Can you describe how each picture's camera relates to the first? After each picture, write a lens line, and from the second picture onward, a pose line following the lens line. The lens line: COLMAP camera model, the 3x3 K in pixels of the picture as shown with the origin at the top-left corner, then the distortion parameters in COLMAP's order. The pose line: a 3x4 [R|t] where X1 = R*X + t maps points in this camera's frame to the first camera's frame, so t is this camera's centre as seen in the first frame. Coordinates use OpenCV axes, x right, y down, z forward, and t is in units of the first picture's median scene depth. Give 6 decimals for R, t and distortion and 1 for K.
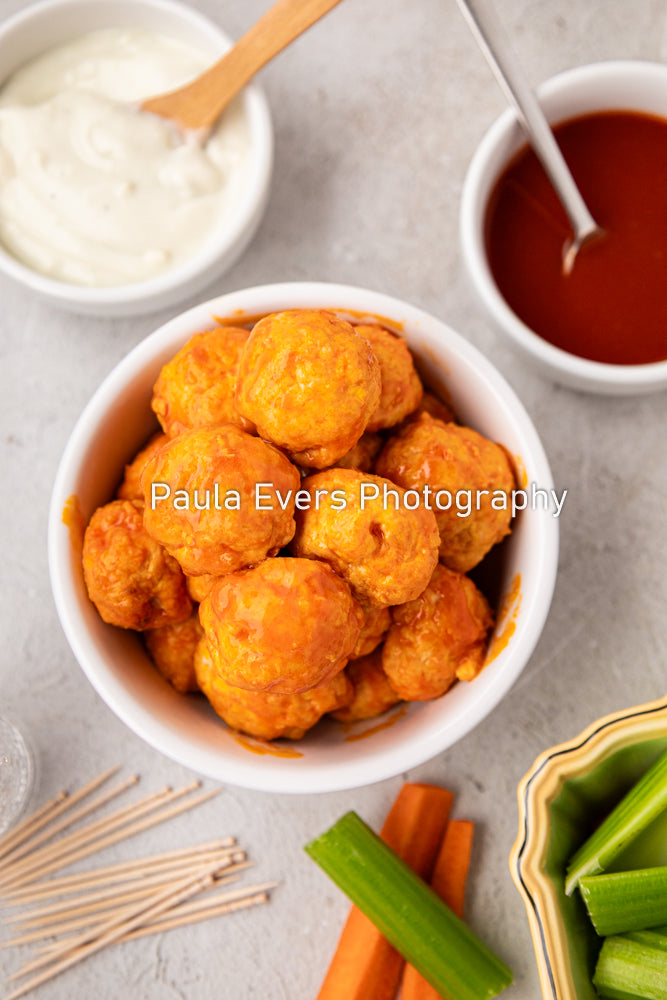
lens RADIAL K [[1446.6, 0, 333.5], [0, 1446.6, 500.0], [0, 0, 1]] dist [0.044182, -0.002249]
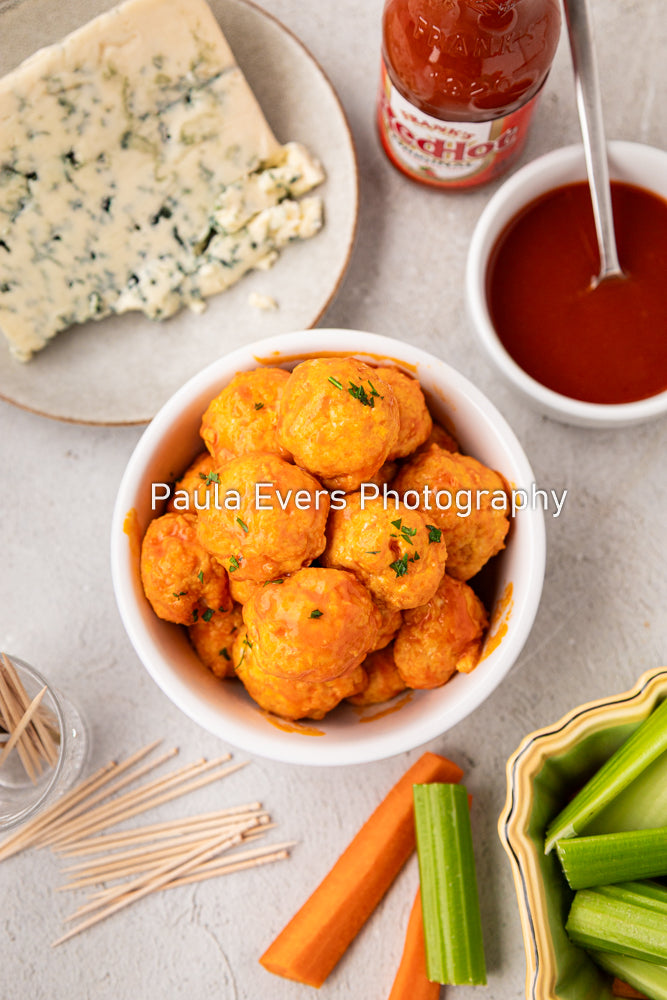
lens RADIAL K [[1446.6, 0, 333.5], [0, 1446.6, 500.0], [0, 0, 1]] dist [0.044182, -0.002249]
pose [[0.999619, 0.020022, 0.019018, -0.040686], [-0.020359, 0.999636, 0.017691, -0.034832], [-0.018657, -0.018071, 0.999663, -0.175511]]
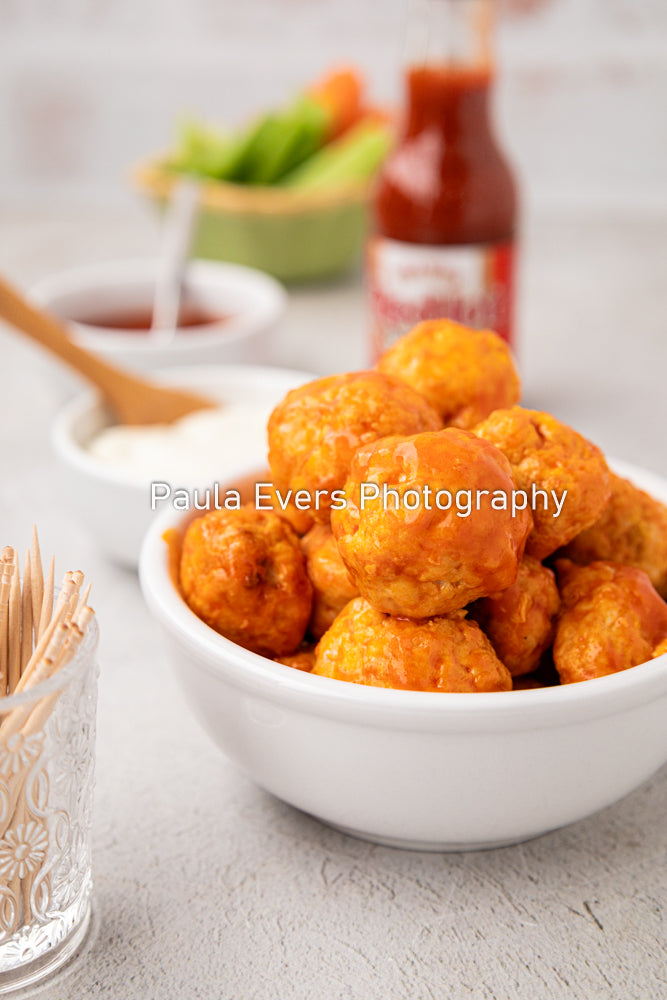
lens RADIAL K [[1552.9, 0, 333.5], [0, 1552.9, 500.0], [0, 0, 1]] dist [0.060251, -0.028683]
pose [[0.999789, 0.007860, 0.018976, -0.103677], [0.010995, 0.575542, -0.817698, 0.759578], [-0.017348, 0.817734, 0.575334, 0.459644]]
